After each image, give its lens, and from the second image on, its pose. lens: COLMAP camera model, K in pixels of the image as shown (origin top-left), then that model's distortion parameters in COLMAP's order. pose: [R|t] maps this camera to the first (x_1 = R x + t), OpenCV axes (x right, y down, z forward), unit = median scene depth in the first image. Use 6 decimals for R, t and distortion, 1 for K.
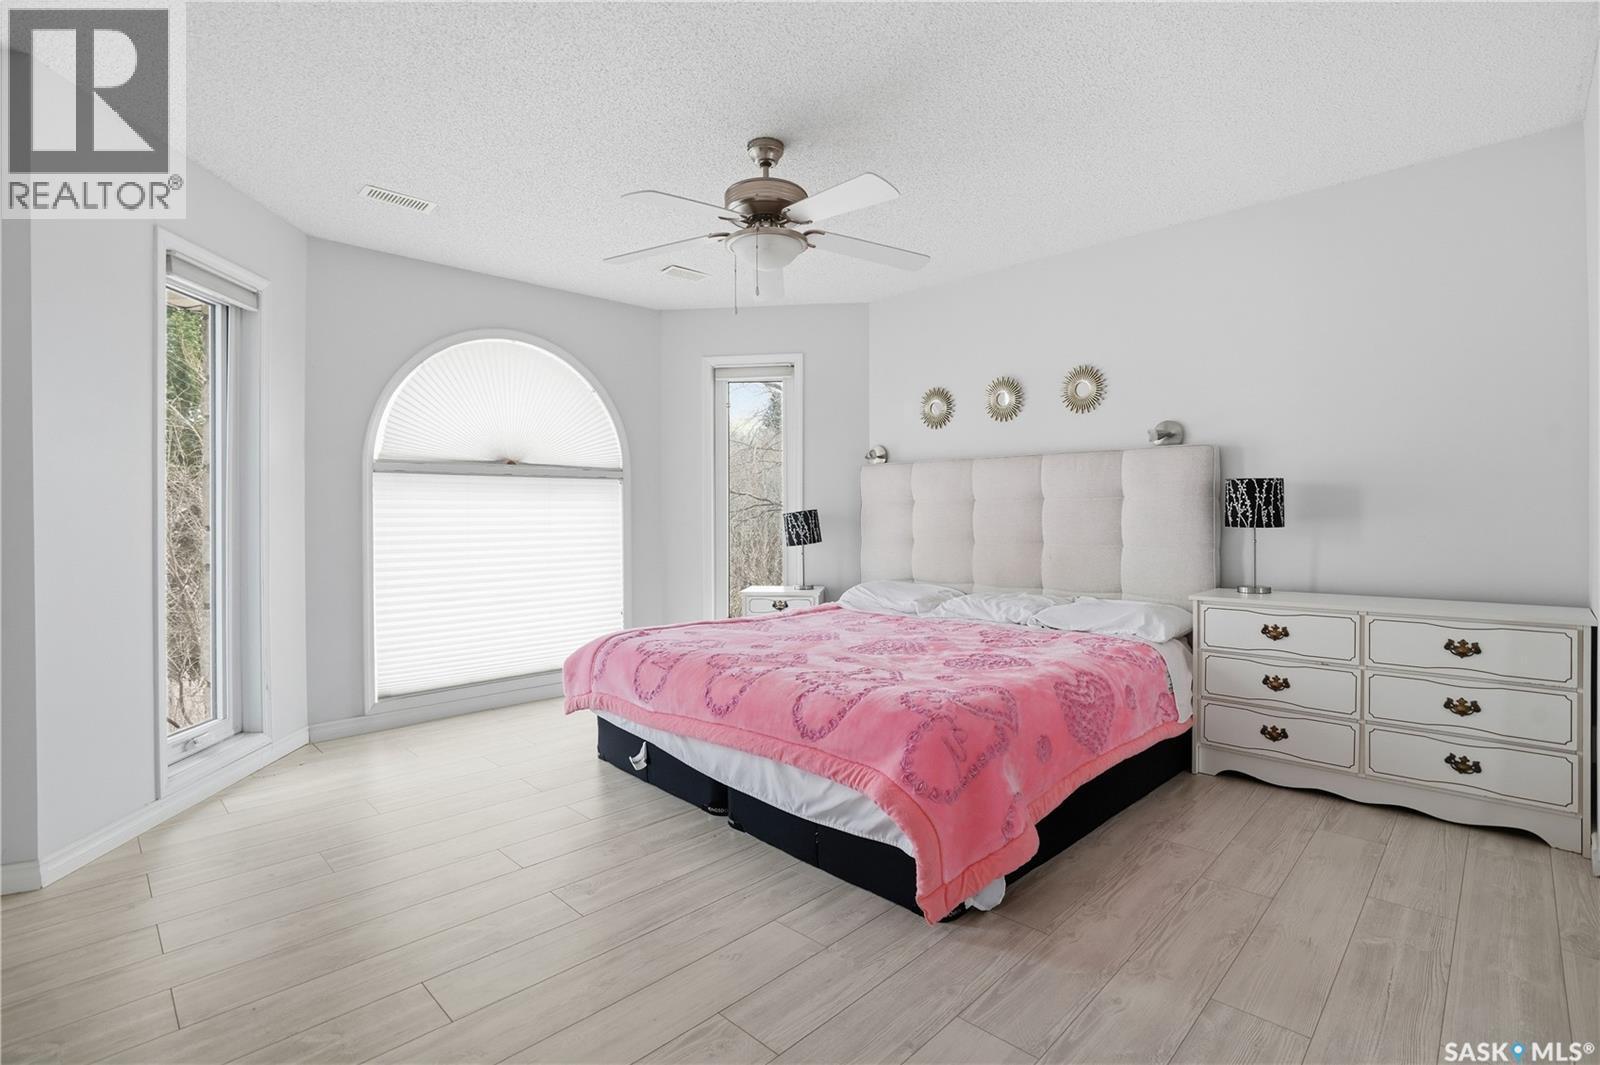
lens RADIAL K [[749.1, 0, 800.0], [0, 749.1, 532.5], [0, 0, 1]] dist [-0.065922, 0.024209]
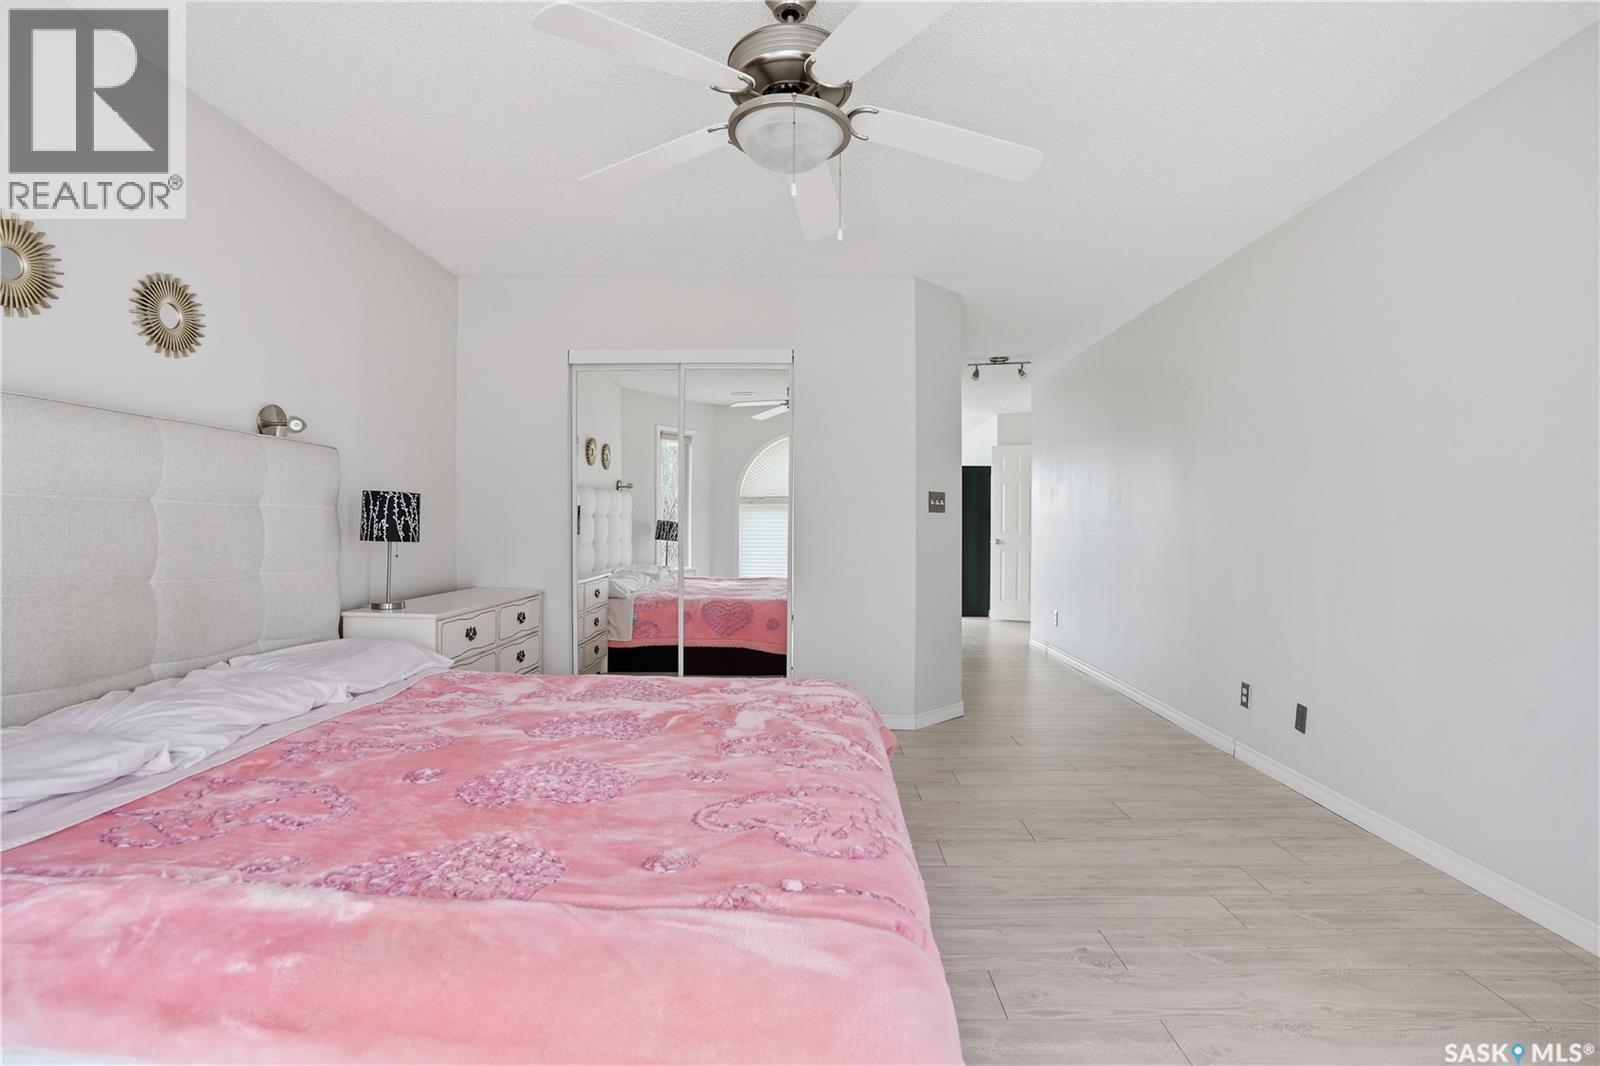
lens RADIAL K [[749.1, 0, 800.0], [0, 749.1, 533.0], [0, 0, 1]] dist [-0.065922, 0.024209]
pose [[-0.674885, -0.023307, 0.737555, -0.485939], [-0.009548, 0.999693, 0.022854, -0.045846], [-0.737862, 0.008382, -0.674900, 1.255256]]
